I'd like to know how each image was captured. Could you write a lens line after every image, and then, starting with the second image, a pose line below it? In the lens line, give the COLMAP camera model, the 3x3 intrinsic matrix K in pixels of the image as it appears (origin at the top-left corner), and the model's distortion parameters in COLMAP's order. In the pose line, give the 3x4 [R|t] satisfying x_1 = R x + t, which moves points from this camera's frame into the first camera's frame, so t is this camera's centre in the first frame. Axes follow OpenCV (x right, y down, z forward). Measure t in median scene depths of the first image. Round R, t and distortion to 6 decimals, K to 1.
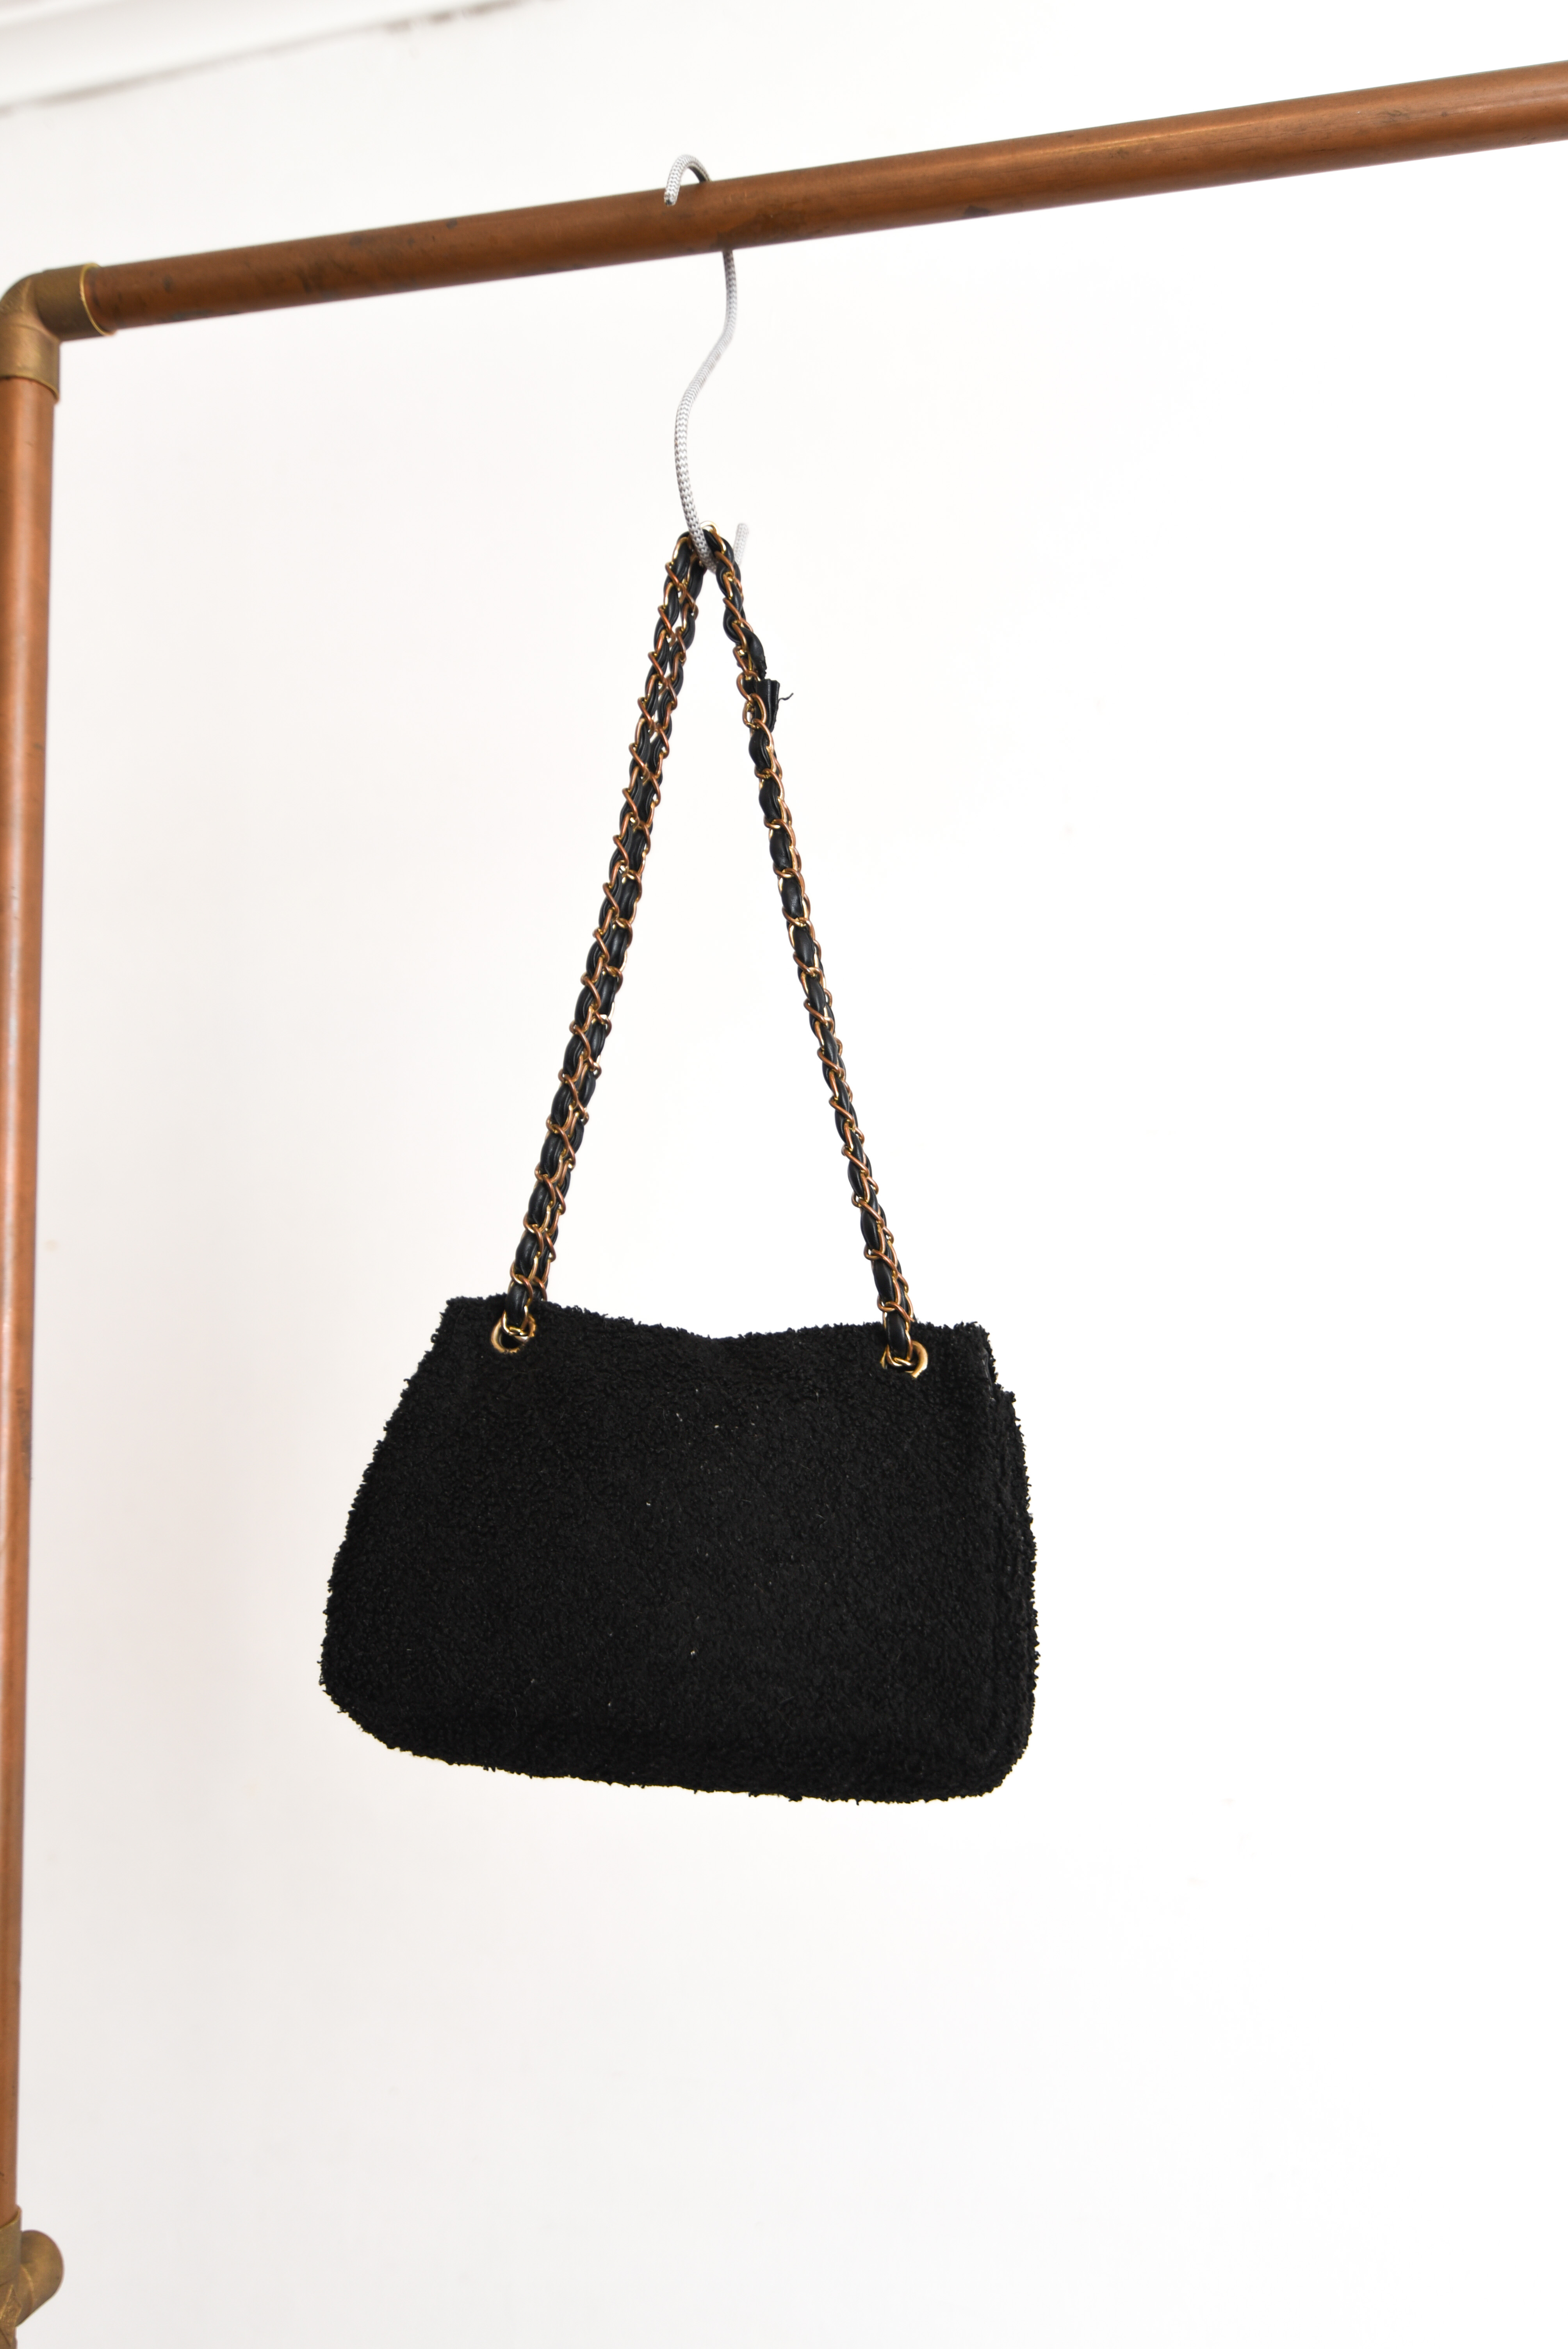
lens RADIAL K [[1767.3, 0, 784.0], [0, 1767.3, 1174.5], [0, 0, 1]] dist [0.059098, -0.271843]
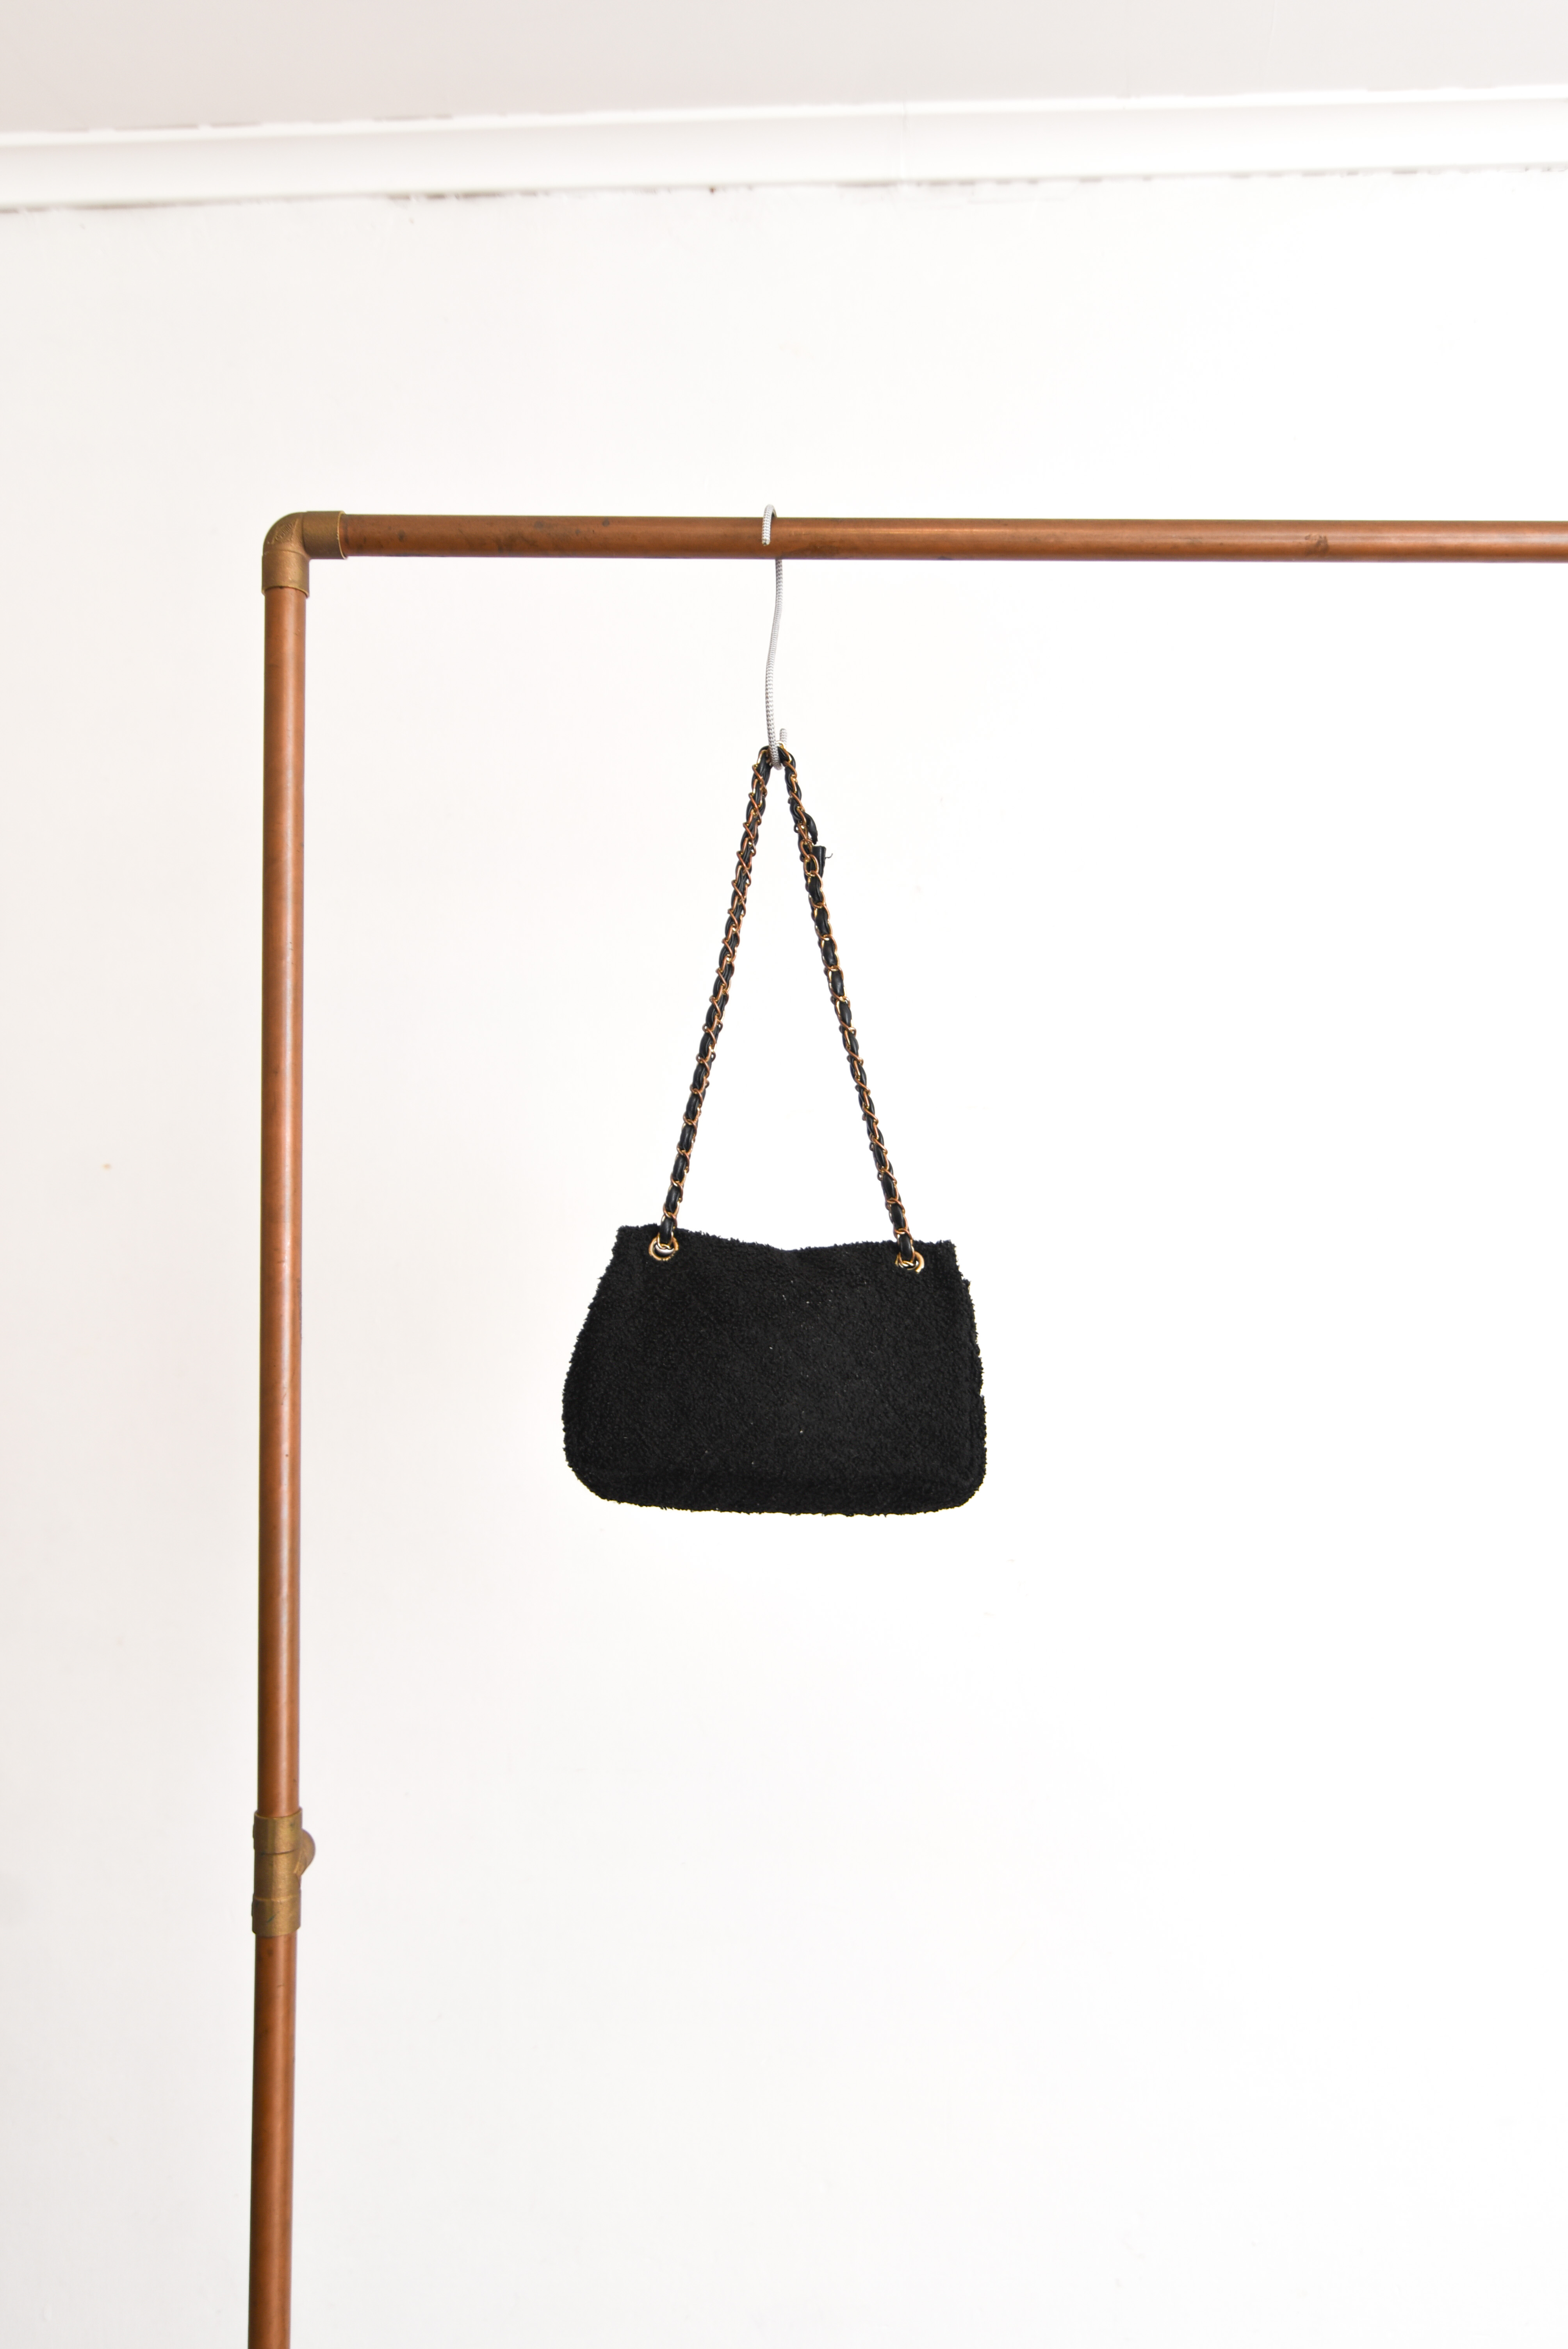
lens RADIAL K [[1767.3, 0, 784.0], [0, 1767.3, 1174.5], [0, 0, 1]] dist [0.059098, -0.271843]
pose [[0.978307, -0.000430, 0.207160, -0.397444], [-0.011890, 0.998233, 0.058221, -0.076674], [-0.206819, -0.059421, 0.976573, -0.626982]]
